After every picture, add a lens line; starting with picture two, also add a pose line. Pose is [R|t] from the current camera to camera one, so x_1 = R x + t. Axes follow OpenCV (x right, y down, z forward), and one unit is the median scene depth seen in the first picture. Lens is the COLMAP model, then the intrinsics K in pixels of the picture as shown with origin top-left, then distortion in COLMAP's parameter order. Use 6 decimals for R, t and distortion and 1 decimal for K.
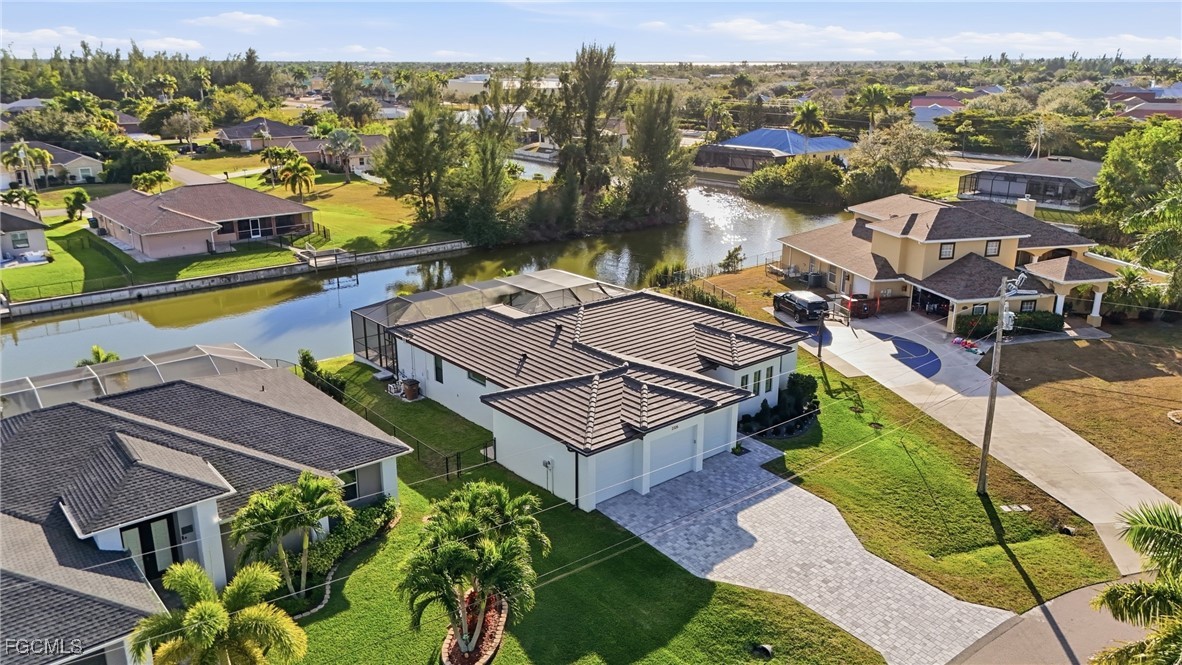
lens RADIAL K [[853.9, 0, 591.0], [0, 853.9, 332.5], [0, 0, 1]] dist [0.067214, -0.054796]
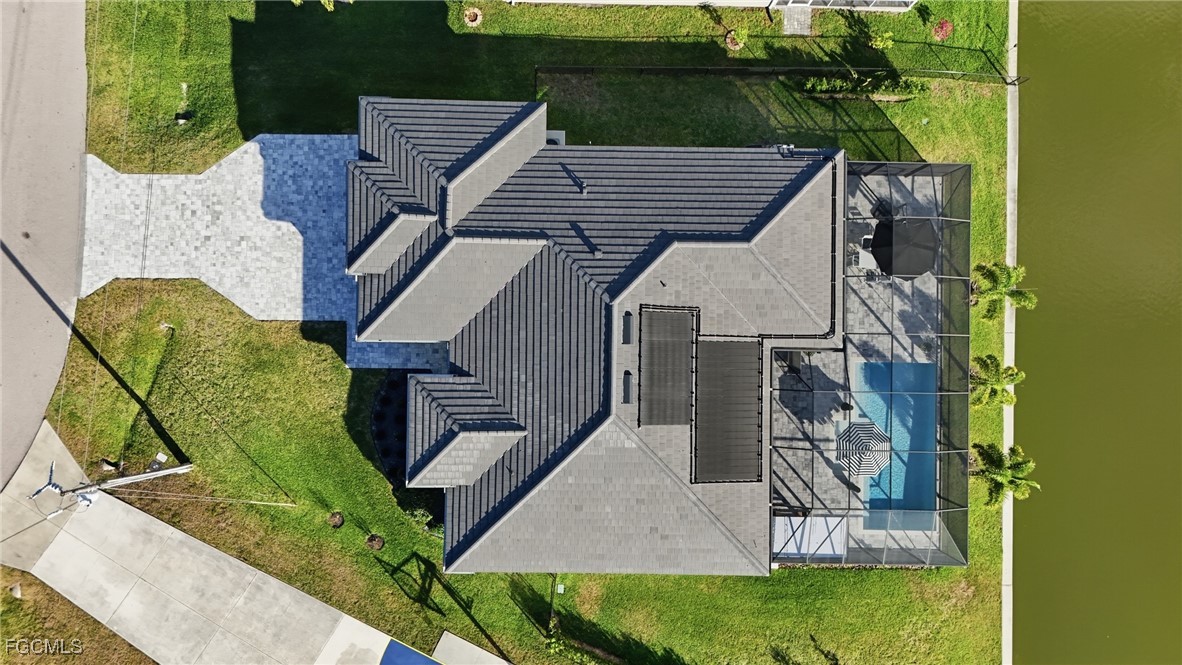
lens RADIAL K [[853.9, 0, 591.0], [0, 853.9, 332.5], [0, 0, 1]] dist [0.067214, -0.054796]
pose [[-0.656725, 0.753718, -0.024926, 0.040260], [-0.239916, -0.177479, 0.954432, -0.752598], [0.714949, 0.632780, 0.297384, 0.809632]]
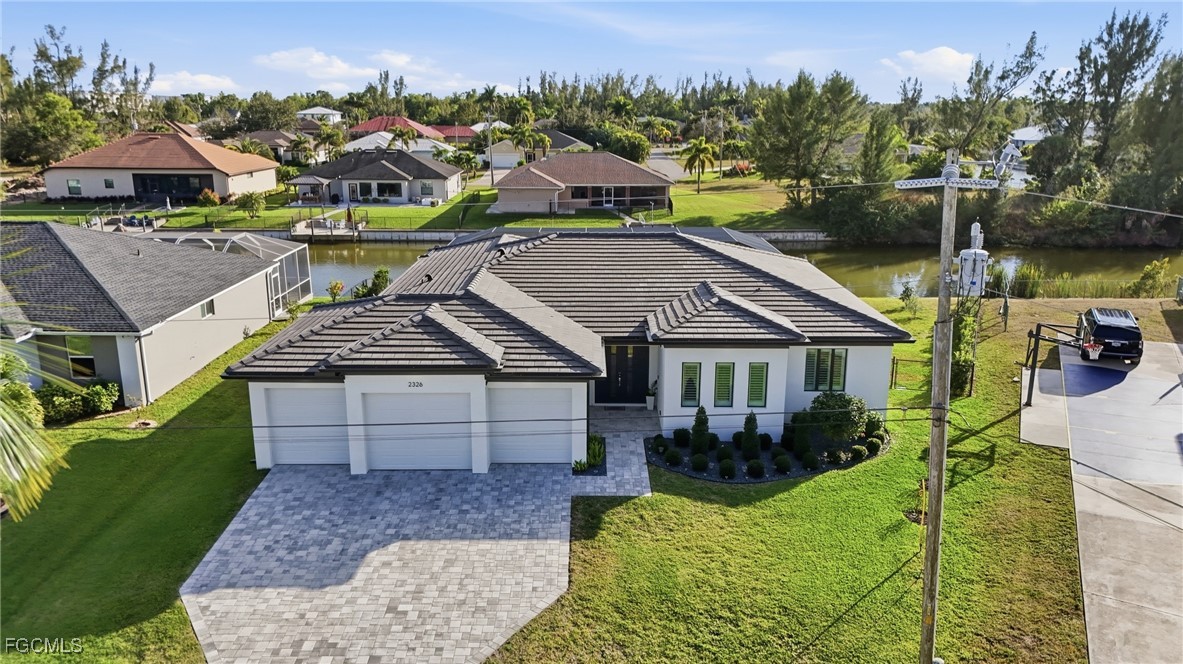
lens RADIAL K [[859.6, 0, 586.8], [0, 859.6, 317.2], [0, 0, 1]] dist [0.096529, -0.113252]
pose [[0.760102, 0.152702, -0.631607, 0.485120], [-0.192816, 0.981221, 0.005186, 0.029668], [0.620538, 0.117842, 0.775272, 0.480922]]
